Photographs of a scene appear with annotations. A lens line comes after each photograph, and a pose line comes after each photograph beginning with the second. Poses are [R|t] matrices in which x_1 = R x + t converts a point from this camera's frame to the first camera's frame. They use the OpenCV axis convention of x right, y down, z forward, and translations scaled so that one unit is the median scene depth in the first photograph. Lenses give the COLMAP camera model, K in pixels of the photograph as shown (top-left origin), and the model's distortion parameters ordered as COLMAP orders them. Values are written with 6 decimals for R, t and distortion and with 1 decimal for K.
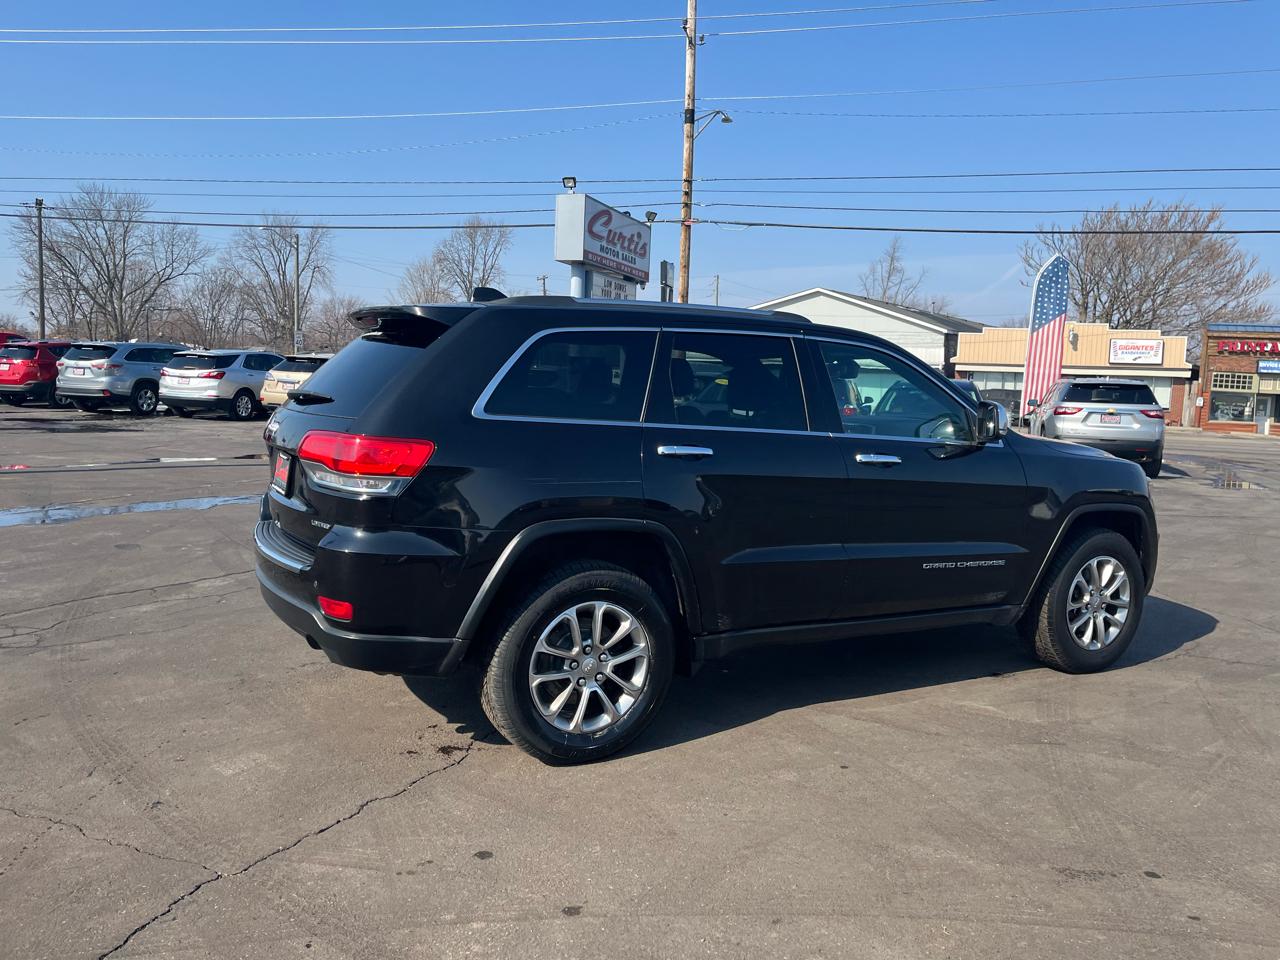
lens RADIAL K [[973.6, 0, 656.6], [0, 973.6, 469.6], [0, 0, 1]] dist [0.068836, -0.081343]
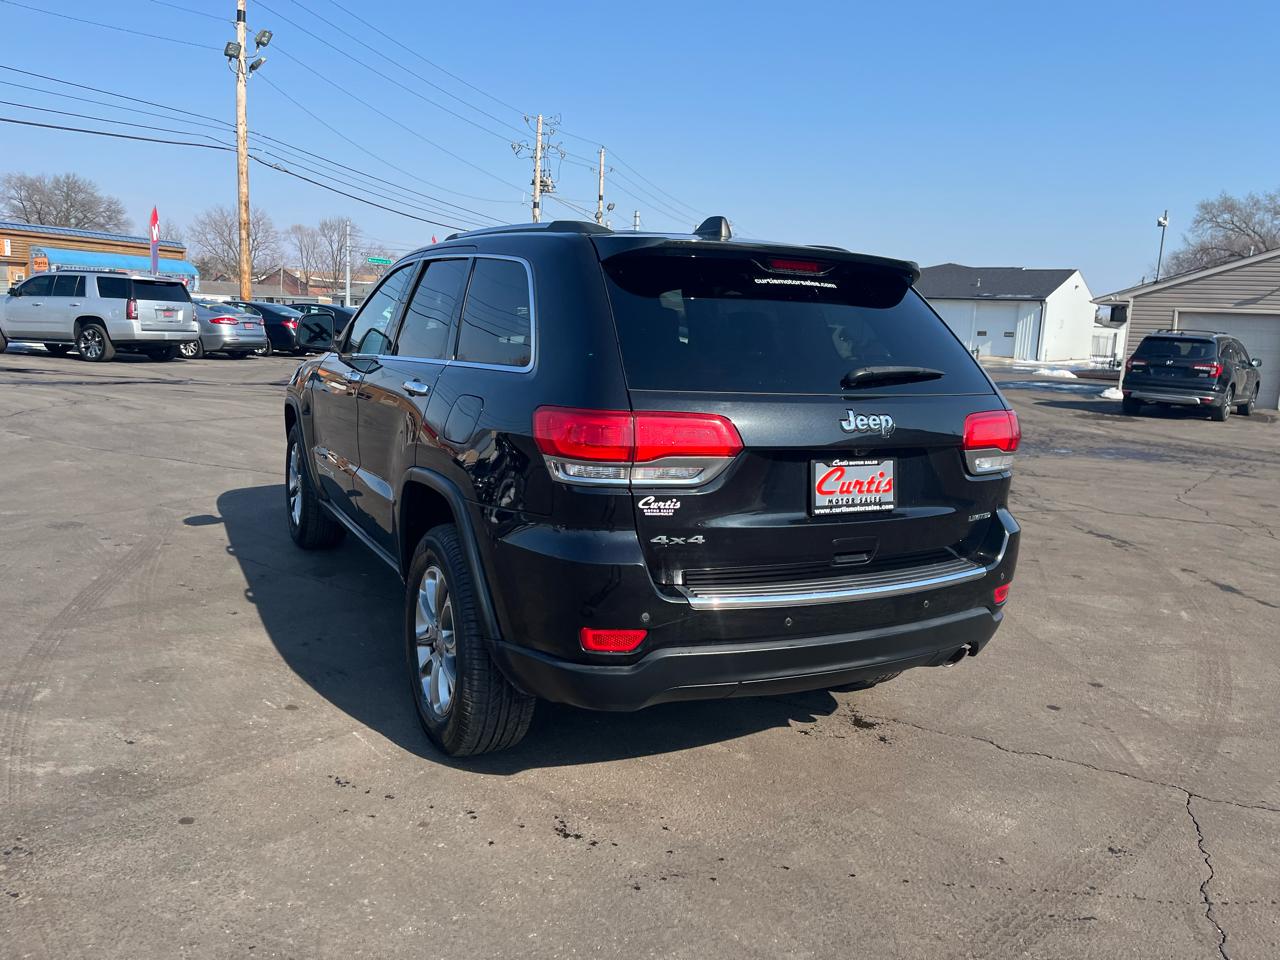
lens RADIAL K [[973.6, 0, 649.5], [0, 973.6, 472.7], [0, 0, 1]] dist [0.068836, -0.081343]
pose [[0.020525, -0.190408, 0.981490, -0.869596], [0.044118, 0.980913, 0.189374, -0.118494], [-0.998815, 0.039415, 0.028534, 0.908198]]
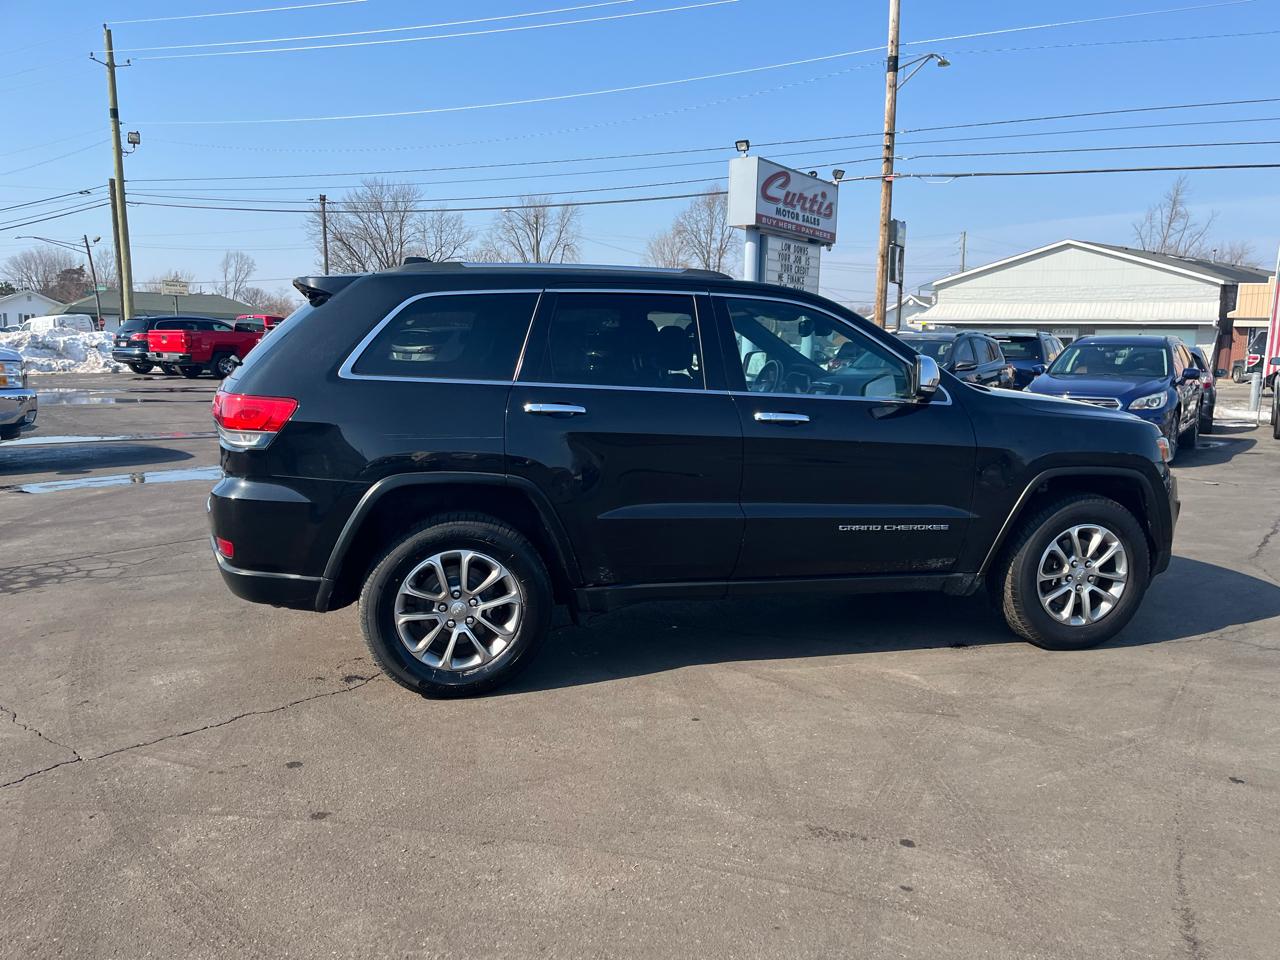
lens RADIAL K [[973.6, 0, 656.7], [0, 973.6, 489.2], [0, 0, 1]] dist [0.068836, -0.081343]
pose [[0.967773, 0.015778, -0.251331, 0.308386], [-0.002963, 0.998680, 0.051285, 0.009945], [0.251808, -0.048887, 0.966542, 0.016175]]
